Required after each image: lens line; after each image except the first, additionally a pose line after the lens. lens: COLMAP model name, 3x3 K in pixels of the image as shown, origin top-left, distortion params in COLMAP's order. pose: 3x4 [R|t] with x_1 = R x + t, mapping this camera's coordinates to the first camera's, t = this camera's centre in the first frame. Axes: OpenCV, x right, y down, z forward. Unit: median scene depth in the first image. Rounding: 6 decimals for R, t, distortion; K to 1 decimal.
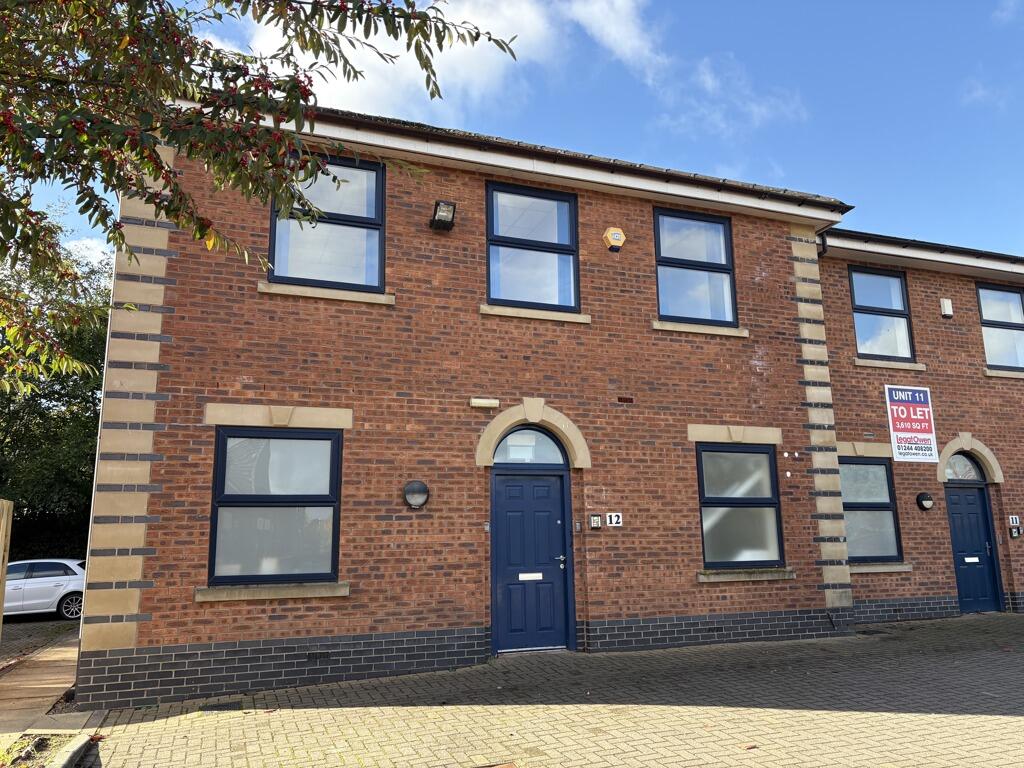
lens RADIAL K [[767.1, 0, 498.5], [0, 767.1, 377.5], [0, 0, 1]] dist [0.031949, -0.031797]
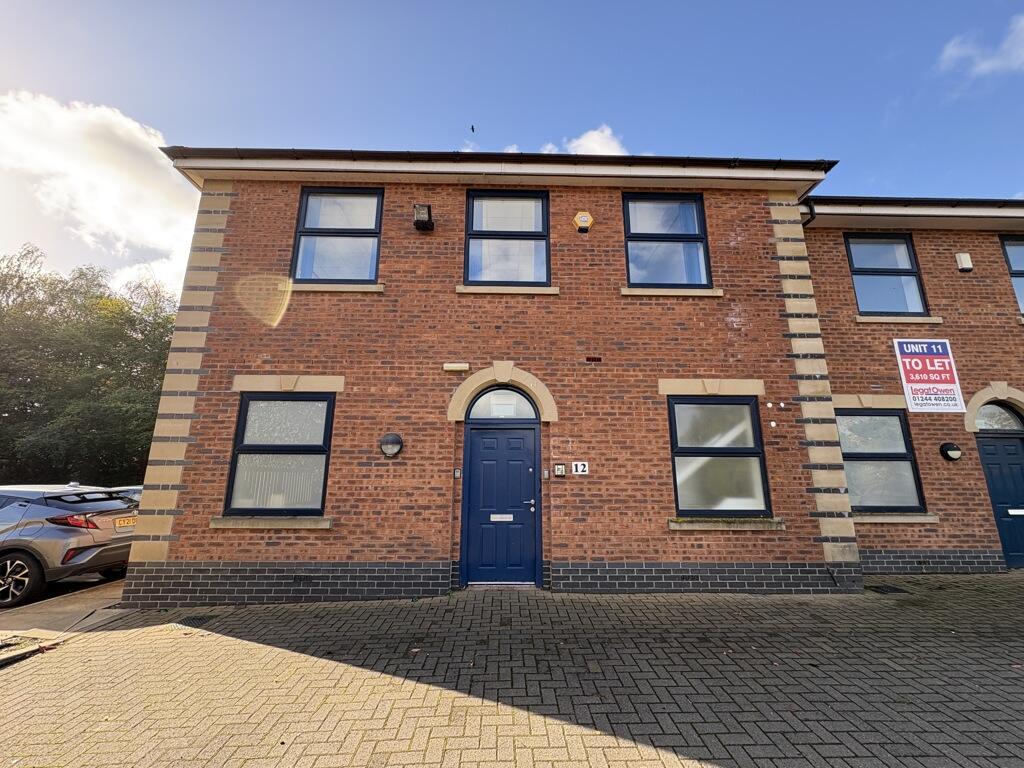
lens RADIAL K [[401.6, 0, 510.4], [0, 401.6, 381.2], [0, 0, 1]] dist [-0.001724, -0.000996]
pose [[0.944188, -0.055509, -0.324697, 0.228481], [0.049527, 0.998417, -0.026666, 0.067224], [0.325663, 0.009096, 0.945442, 0.396811]]
